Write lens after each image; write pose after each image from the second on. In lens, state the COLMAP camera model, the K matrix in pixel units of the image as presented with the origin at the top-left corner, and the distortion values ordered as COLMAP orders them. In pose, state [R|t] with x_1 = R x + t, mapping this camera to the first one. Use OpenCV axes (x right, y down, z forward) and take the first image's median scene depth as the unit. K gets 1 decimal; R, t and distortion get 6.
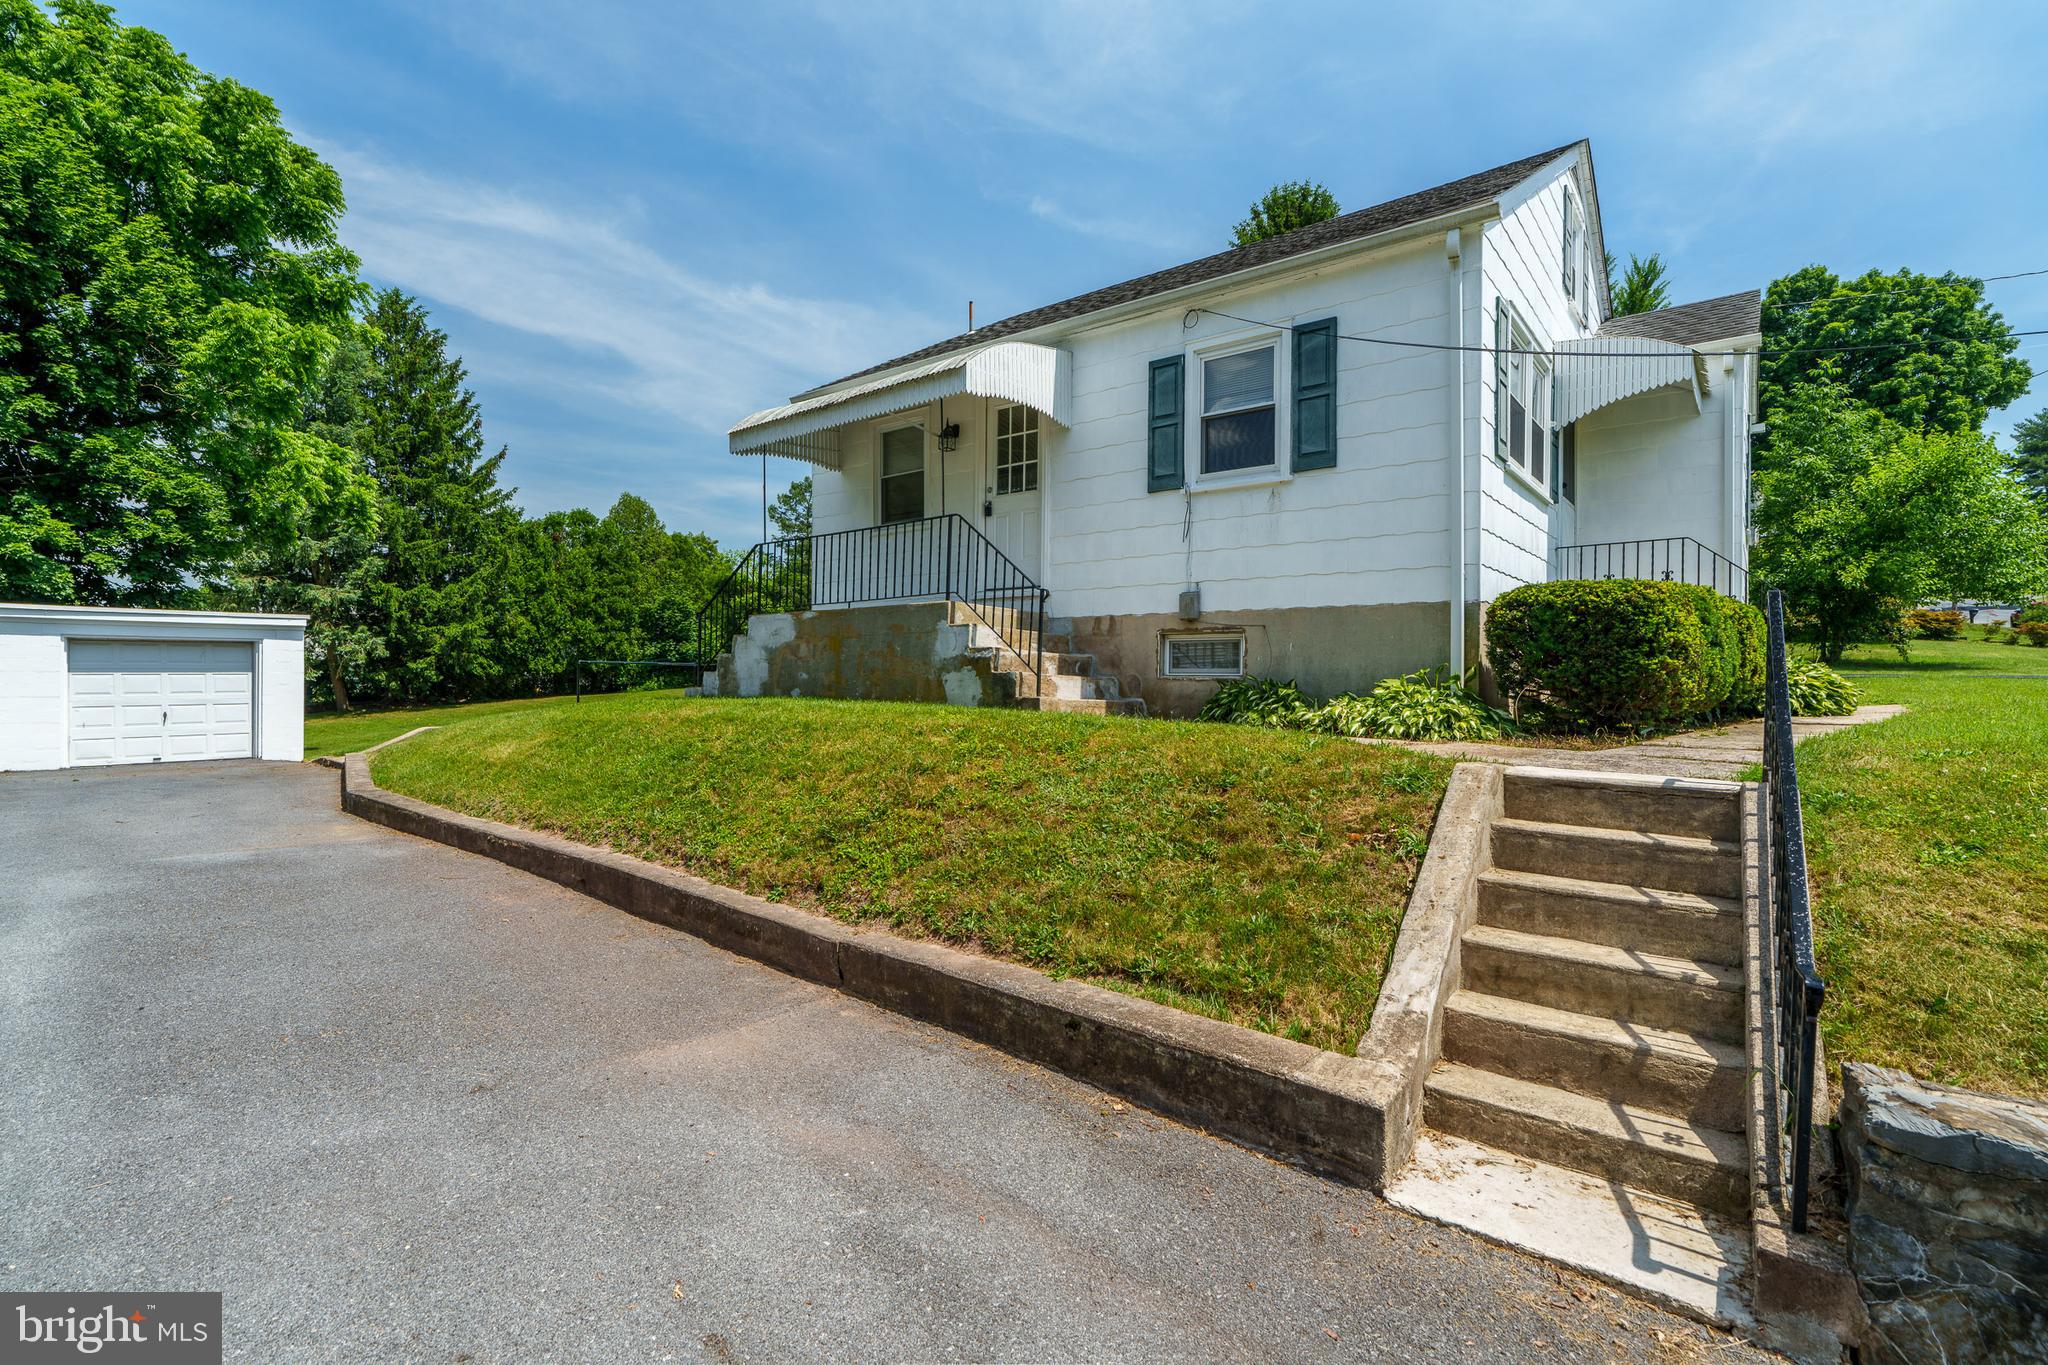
lens RADIAL K [[939.2, 0, 1027.6], [0, 939.2, 678.2], [0, 0, 1]] dist [-0.002674, -0.001287]
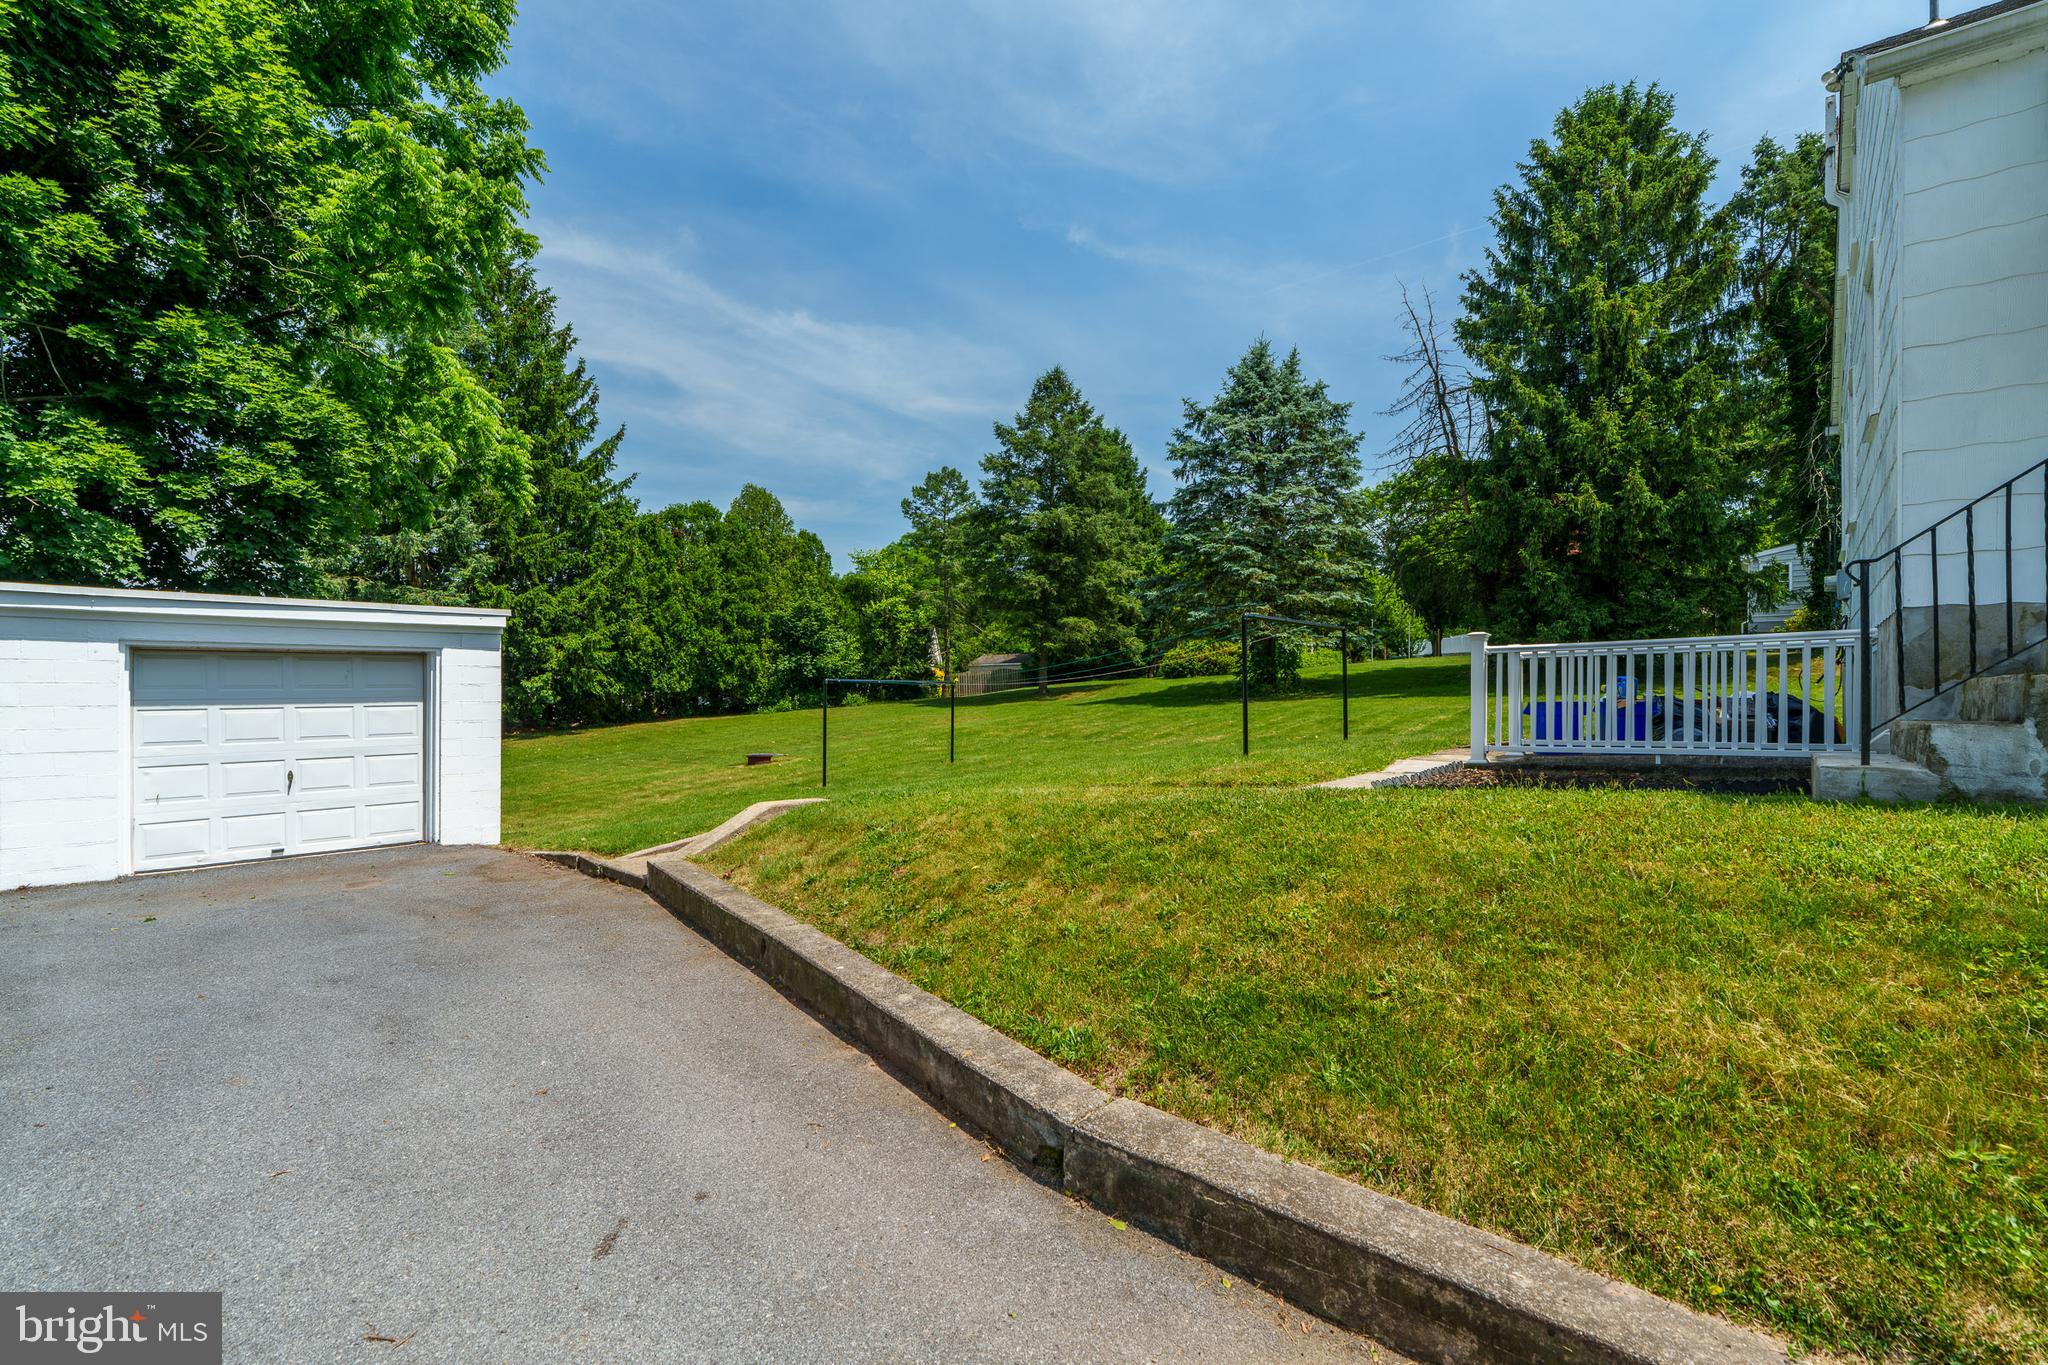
lens RADIAL K [[939.2, 0, 1037.9], [0, 939.2, 681.5], [0, 0, 1]] dist [-0.002674, -0.001287]
pose [[0.999822, -0.004661, -0.018284, -0.177030], [0.004469, 0.999935, -0.010533, -0.004938], [0.018332, 0.010450, 0.999777, 0.168178]]
